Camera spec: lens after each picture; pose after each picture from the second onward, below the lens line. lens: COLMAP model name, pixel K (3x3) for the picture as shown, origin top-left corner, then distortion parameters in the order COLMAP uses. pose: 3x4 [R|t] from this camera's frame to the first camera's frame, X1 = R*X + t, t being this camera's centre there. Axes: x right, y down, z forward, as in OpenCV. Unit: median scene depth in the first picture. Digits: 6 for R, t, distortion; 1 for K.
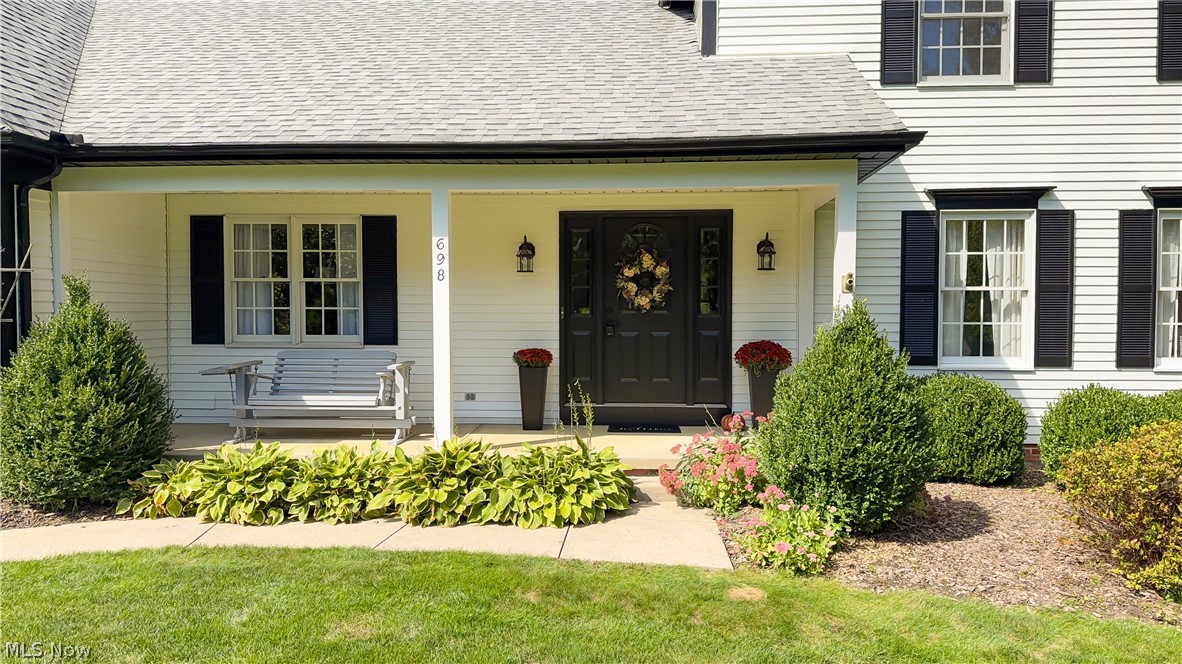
lens RADIAL K [[862.1, 0, 593.5], [0, 862.1, 363.2], [0, 0, 1]] dist [0.053743, -0.143525]
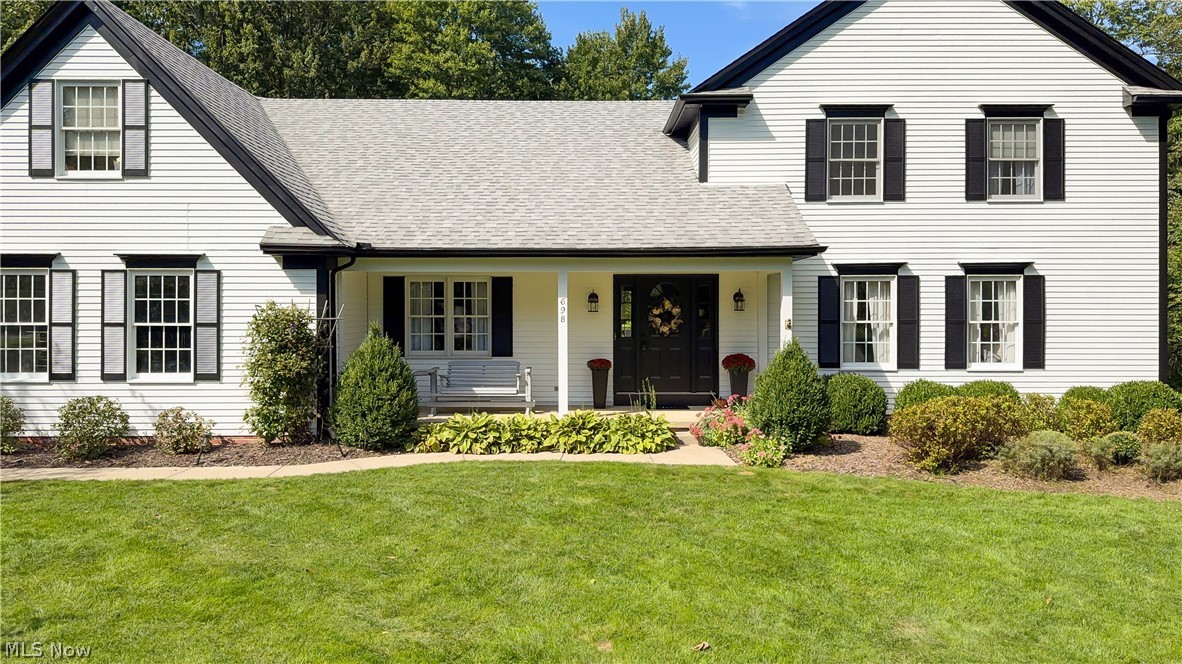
lens RADIAL K [[843.1, 0, 591.0], [0, 843.1, 332.0], [0, 0, 1]] dist [0.000681, -0.000369]
pose [[0.998081, -0.001858, 0.061889, -0.207080], [0.003992, 0.999401, -0.034375, -0.014202], [-0.061789, 0.034556, 0.997491, -0.668646]]
